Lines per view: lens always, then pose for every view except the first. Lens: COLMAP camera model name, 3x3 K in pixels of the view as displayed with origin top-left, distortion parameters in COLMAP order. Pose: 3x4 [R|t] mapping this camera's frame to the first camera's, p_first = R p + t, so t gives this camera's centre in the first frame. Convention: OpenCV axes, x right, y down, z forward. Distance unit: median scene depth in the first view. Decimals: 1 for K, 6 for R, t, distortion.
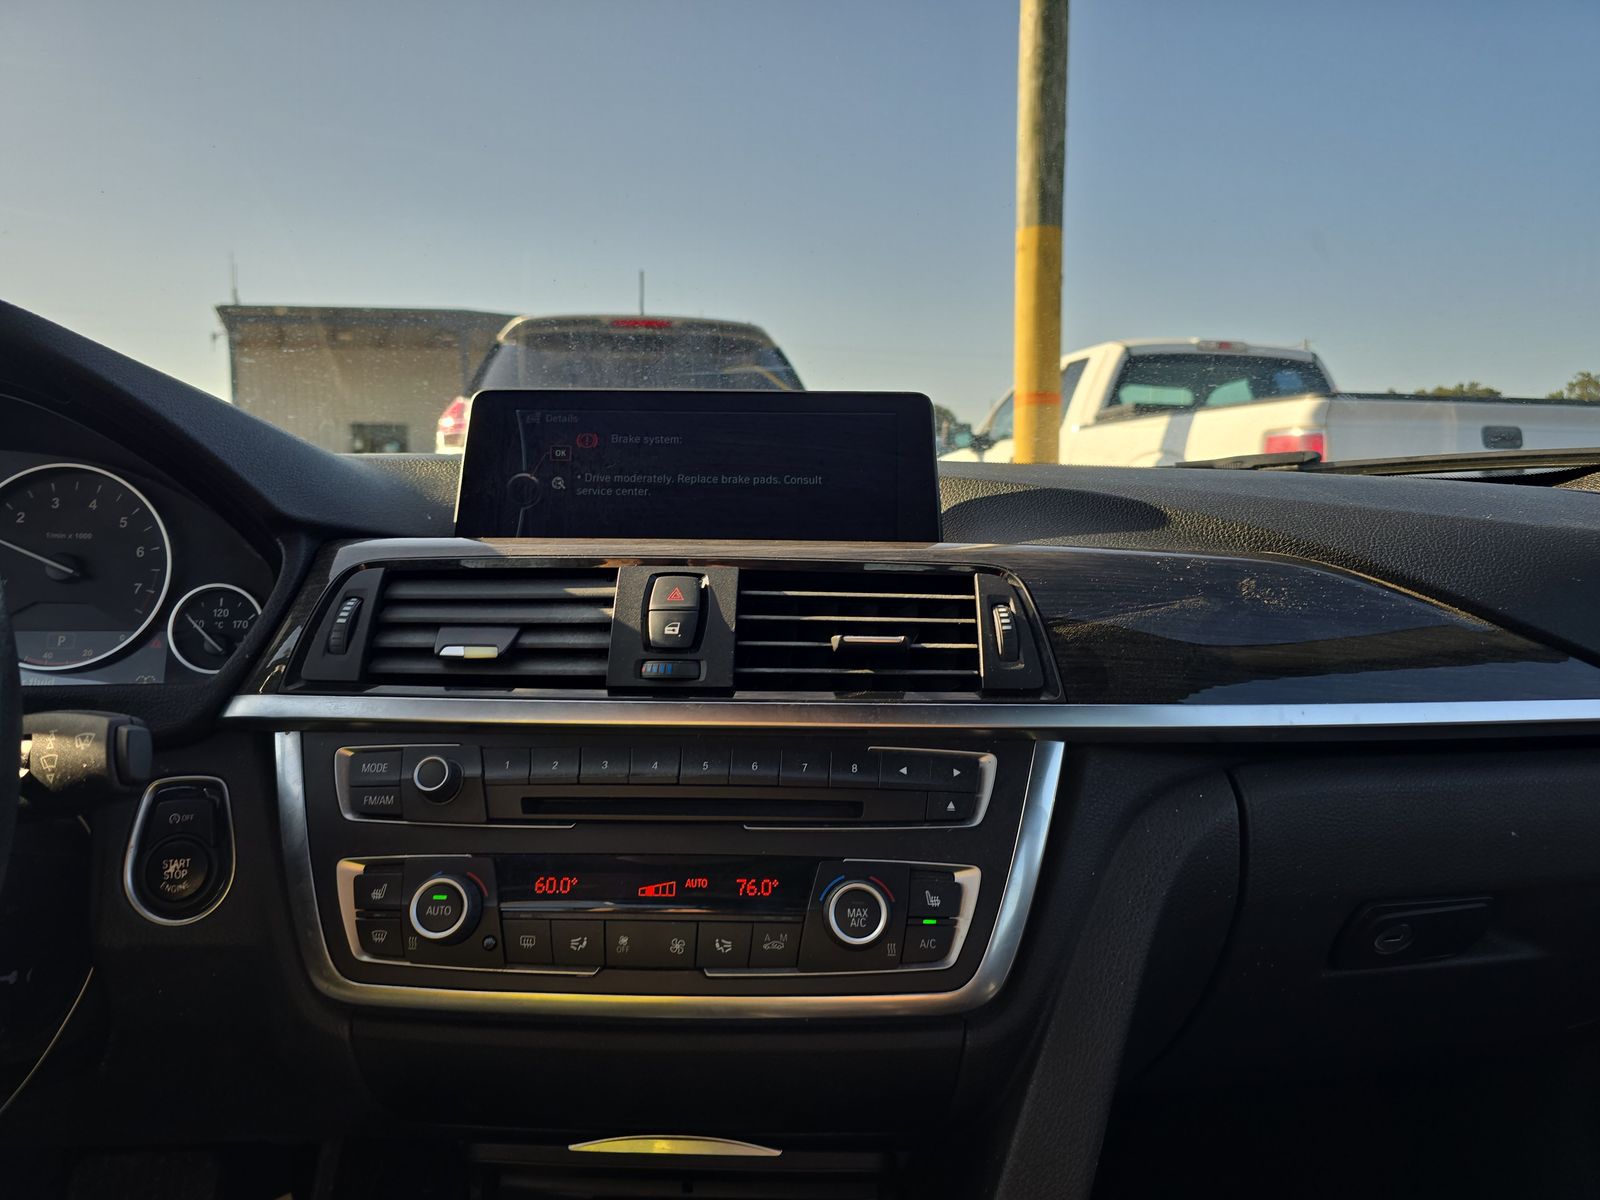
lens RADIAL K [[1124.6, 0, 800.0], [0, 1124.6, 600.0], [0, 0, 1]] dist [0.049151, -0.063958]
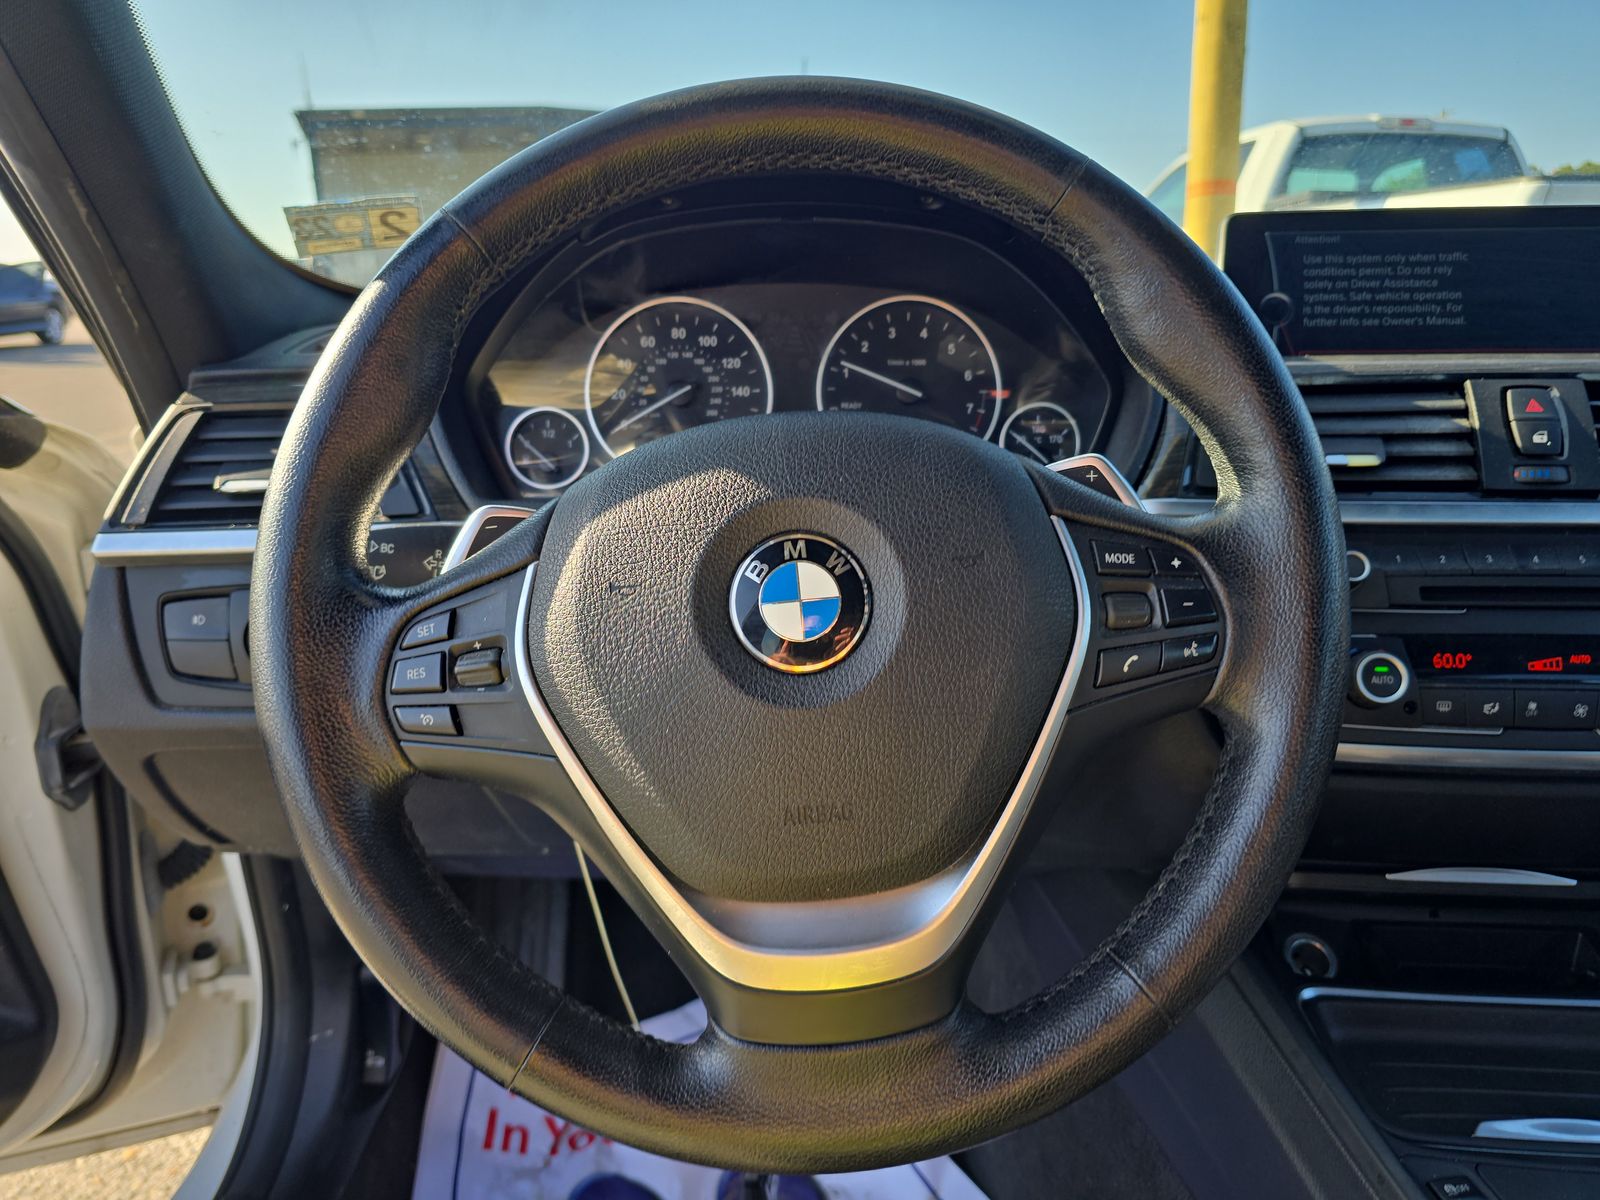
lens RADIAL K [[1124.6, 0, 800.0], [0, 1124.6, 600.0], [0, 0, 1]] dist [0.049151, -0.063958]
pose [[0.997609, -0.003034, -0.069040, -0.681543], [0.014510, 0.985963, 0.166335, -0.011439], [0.067566, -0.166939, 0.983649, -0.156829]]
